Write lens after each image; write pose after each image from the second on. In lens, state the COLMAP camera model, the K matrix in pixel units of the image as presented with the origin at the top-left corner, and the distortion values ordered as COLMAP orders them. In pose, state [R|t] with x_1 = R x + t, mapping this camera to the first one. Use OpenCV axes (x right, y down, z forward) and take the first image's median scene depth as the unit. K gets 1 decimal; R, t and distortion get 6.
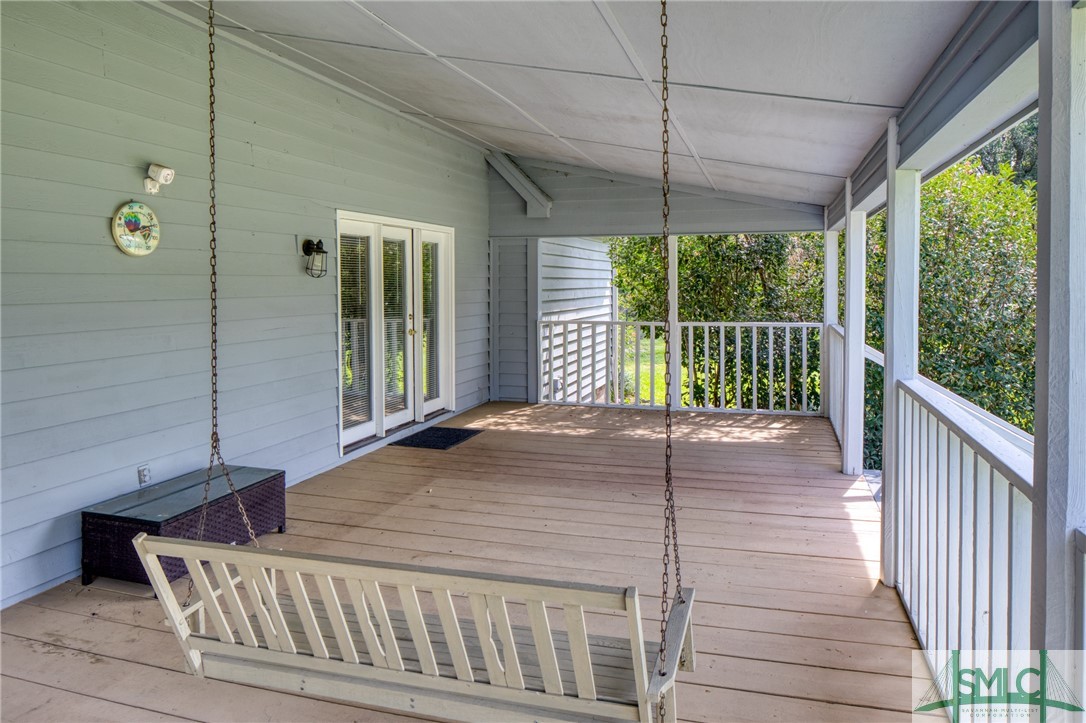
lens RADIAL K [[743.9, 0, 543.0], [0, 743.9, 361.5], [0, 0, 1]] dist [0.003440, 0.001054]
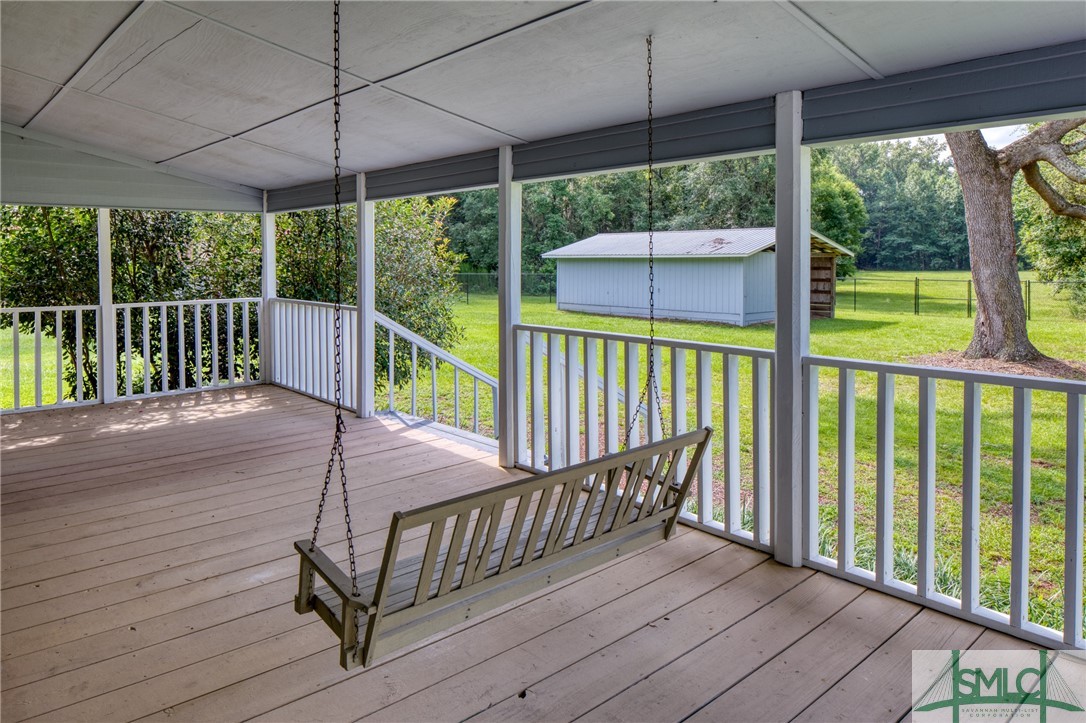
lens RADIAL K [[743.9, 0, 543.0], [0, 743.9, 361.5], [0, 0, 1]] dist [0.003440, 0.001054]
pose [[0.516343, -0.118183, 0.848188, -0.342402], [0.094256, 0.992257, 0.080878, -0.008101], [-0.851179, 0.038186, 0.523484, 0.083887]]
